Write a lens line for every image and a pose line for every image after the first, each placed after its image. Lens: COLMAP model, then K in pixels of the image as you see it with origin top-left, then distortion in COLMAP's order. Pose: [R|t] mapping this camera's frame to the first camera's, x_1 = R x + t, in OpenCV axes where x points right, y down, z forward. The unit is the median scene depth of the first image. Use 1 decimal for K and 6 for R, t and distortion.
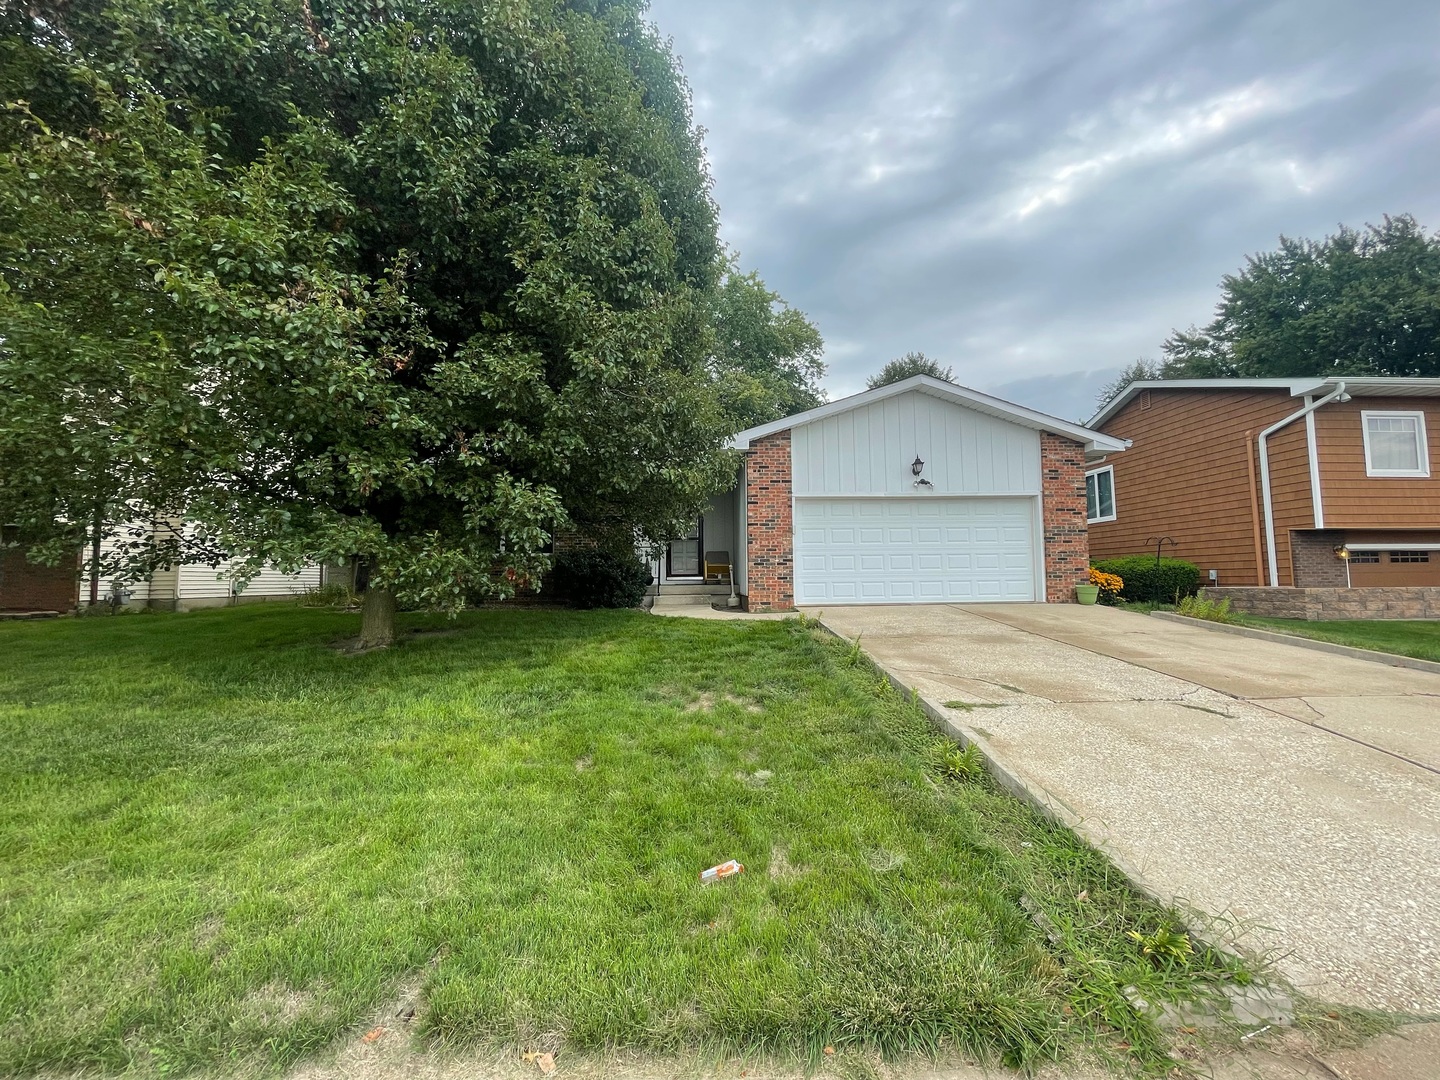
lens RADIAL K [[587.2, 0, 714.5], [0, 587.2, 538.2], [0, 0, 1]] dist [-0.003184, -0.000378]
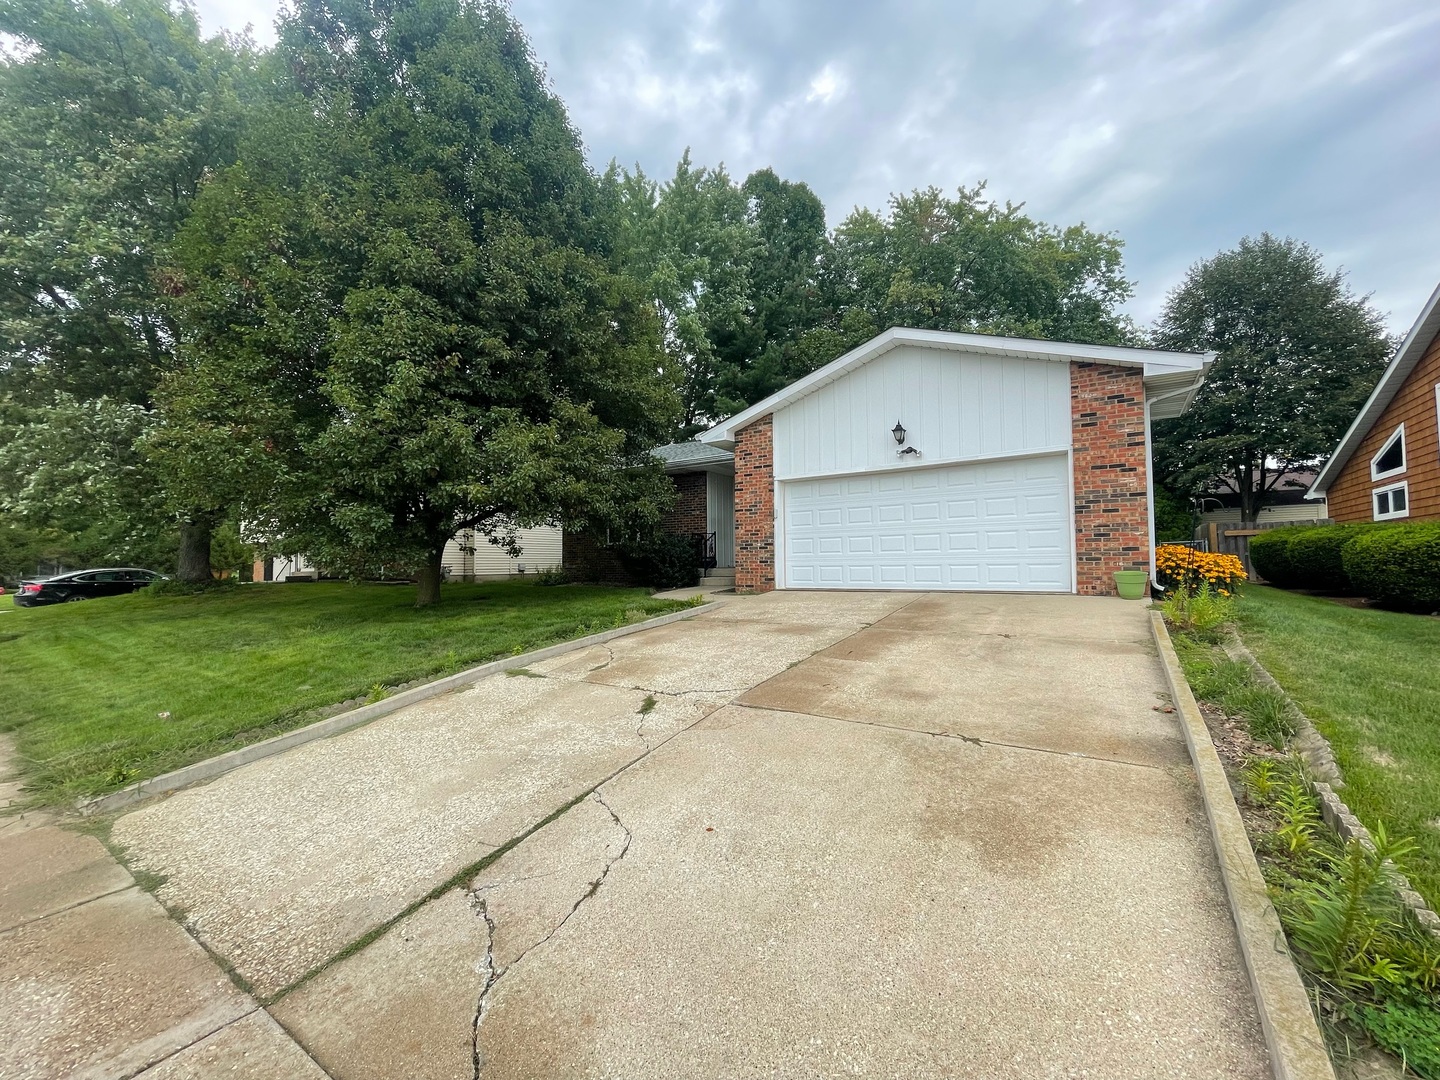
lens RADIAL K [[587.2, 0, 714.5], [0, 587.2, 538.2], [0, 0, 1]] dist [-0.003184, -0.000378]
pose [[0.799986, -0.025008, -0.599497, 0.647303], [0.045867, 0.998756, 0.019542, 0.003175], [0.598262, -0.043131, 0.800139, 0.132395]]
